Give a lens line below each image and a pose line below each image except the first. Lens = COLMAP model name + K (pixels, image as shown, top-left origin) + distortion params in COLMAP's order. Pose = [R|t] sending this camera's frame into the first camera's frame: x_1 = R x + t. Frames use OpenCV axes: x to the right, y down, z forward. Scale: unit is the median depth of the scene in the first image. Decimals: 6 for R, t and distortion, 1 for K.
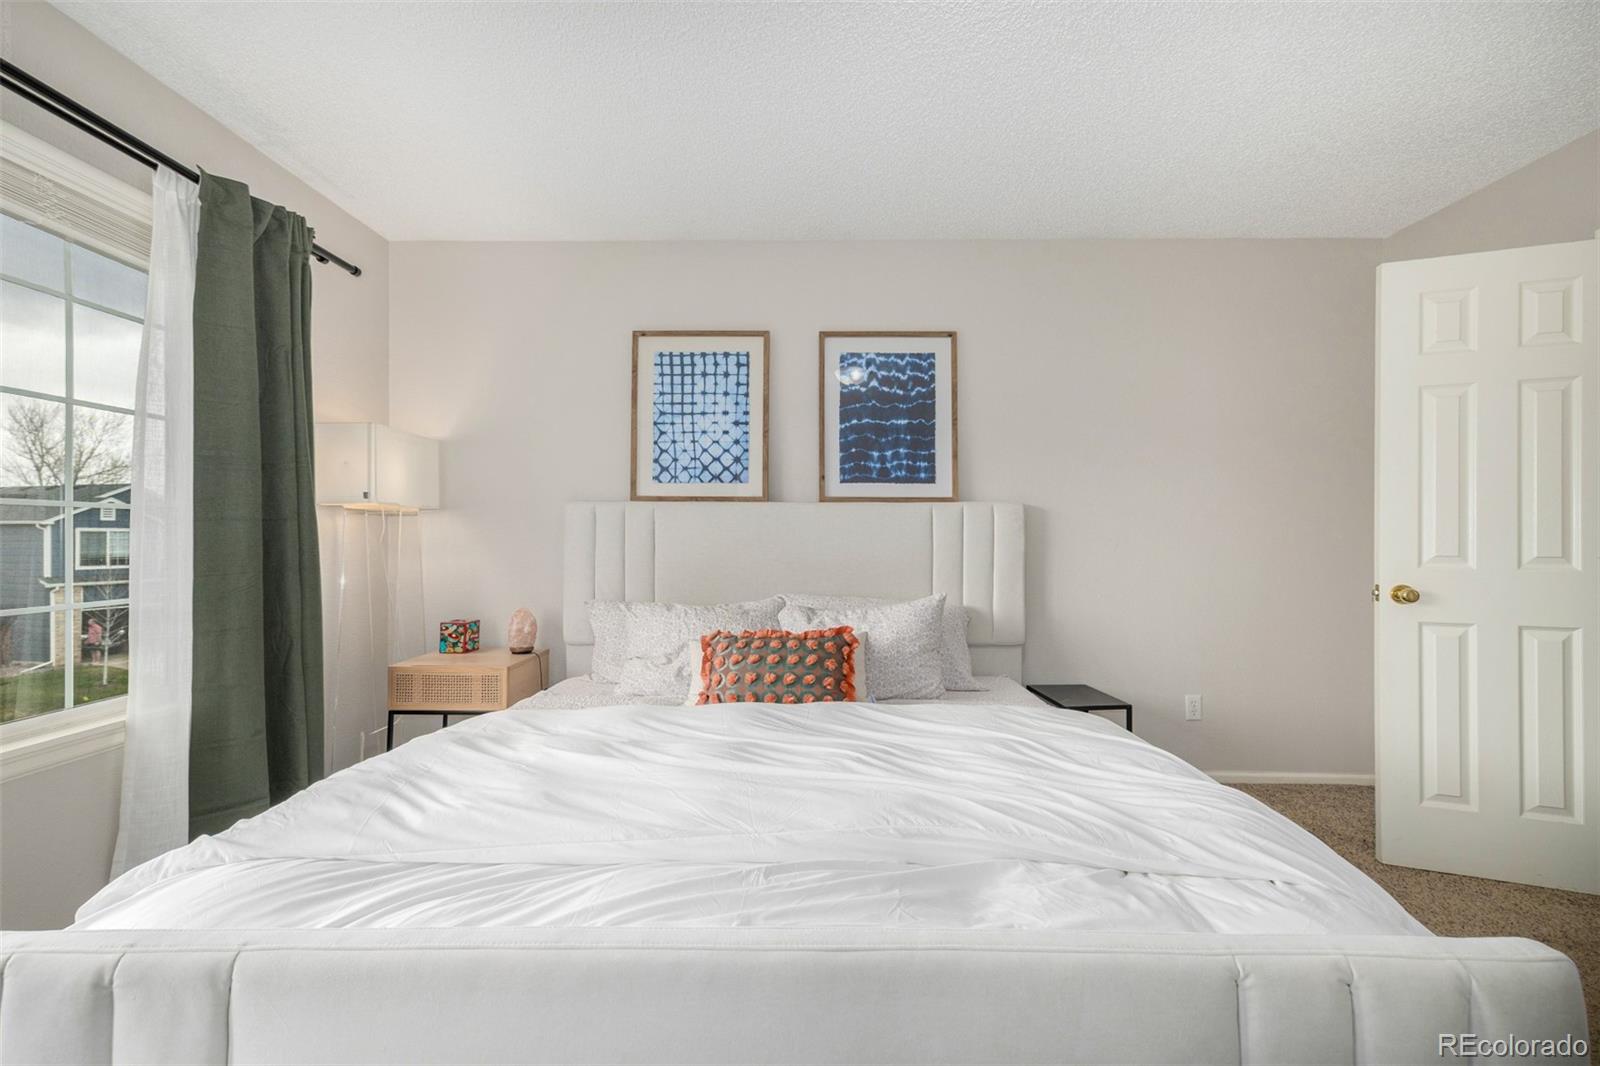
lens RADIAL K [[689.1, 0, 804.9], [0, 689.1, 533.4], [0, 0, 1]] dist [0.005008, 0.000171]
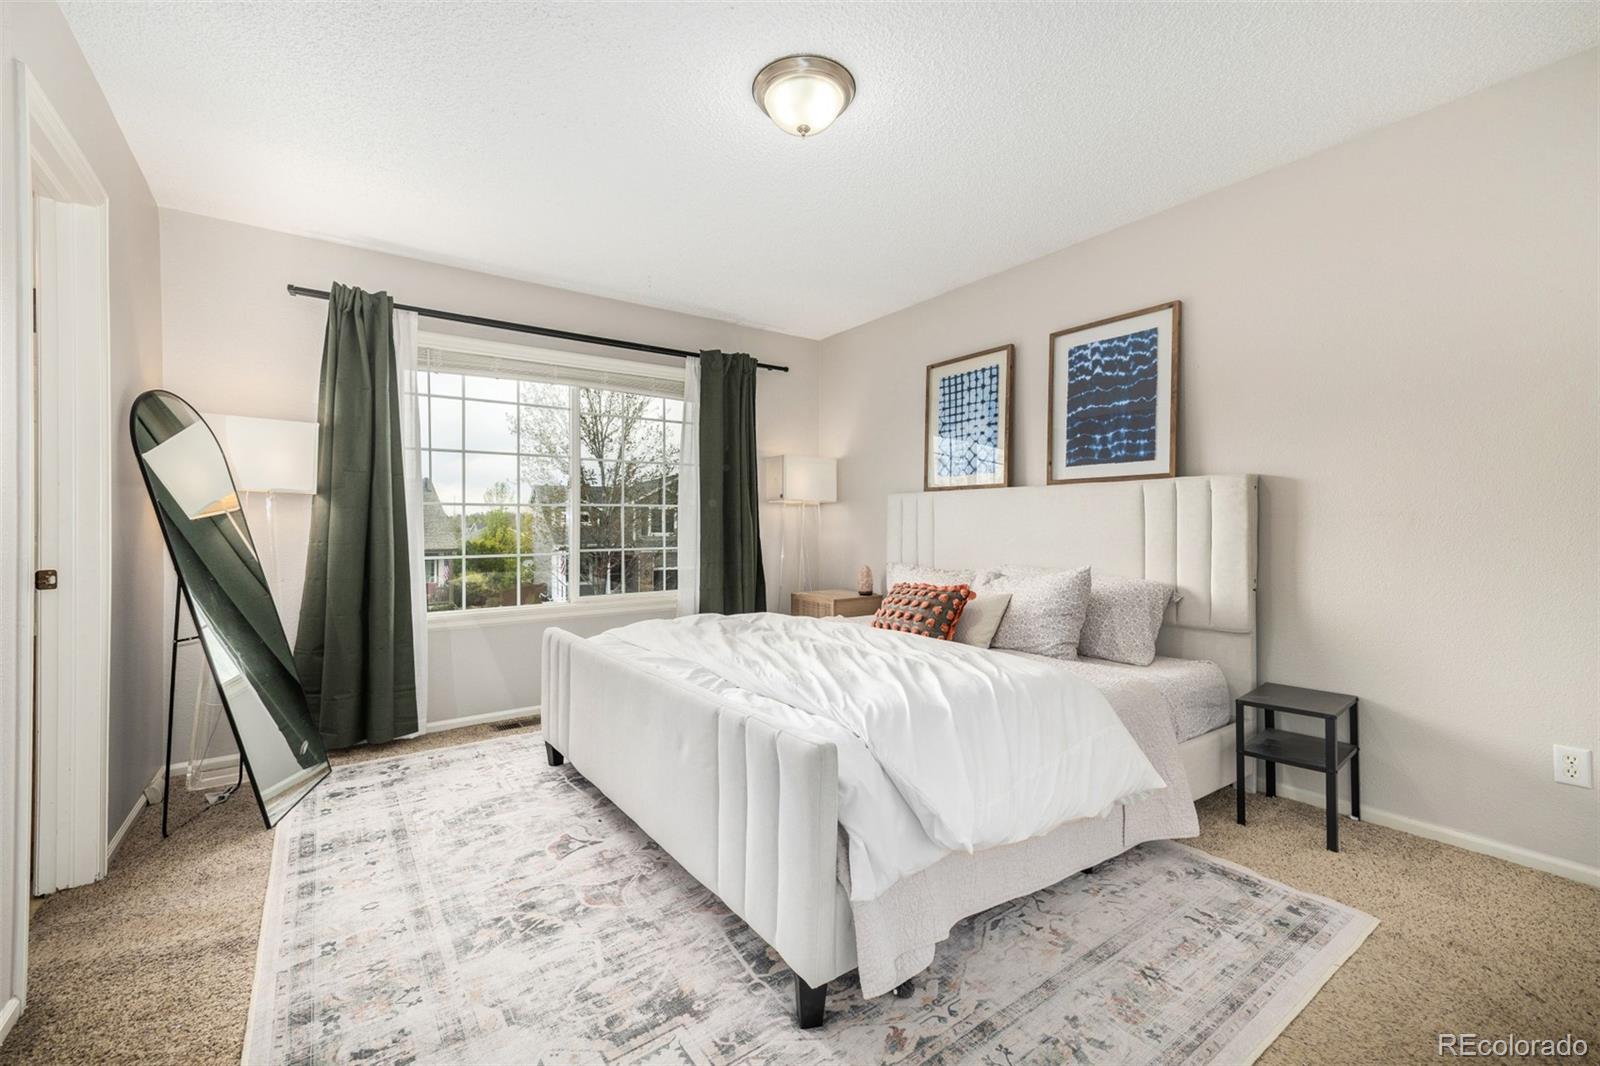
lens RADIAL K [[689.1, 0, 786.3], [0, 689.1, 529.8], [0, 0, 1]] dist [0.005008, 0.000171]
pose [[0.561958, 0.003619, -0.827158, 0.718218], [0.014704, 0.999789, 0.014363, 0.005962], [0.827035, -0.020234, 0.561786, 0.000077]]
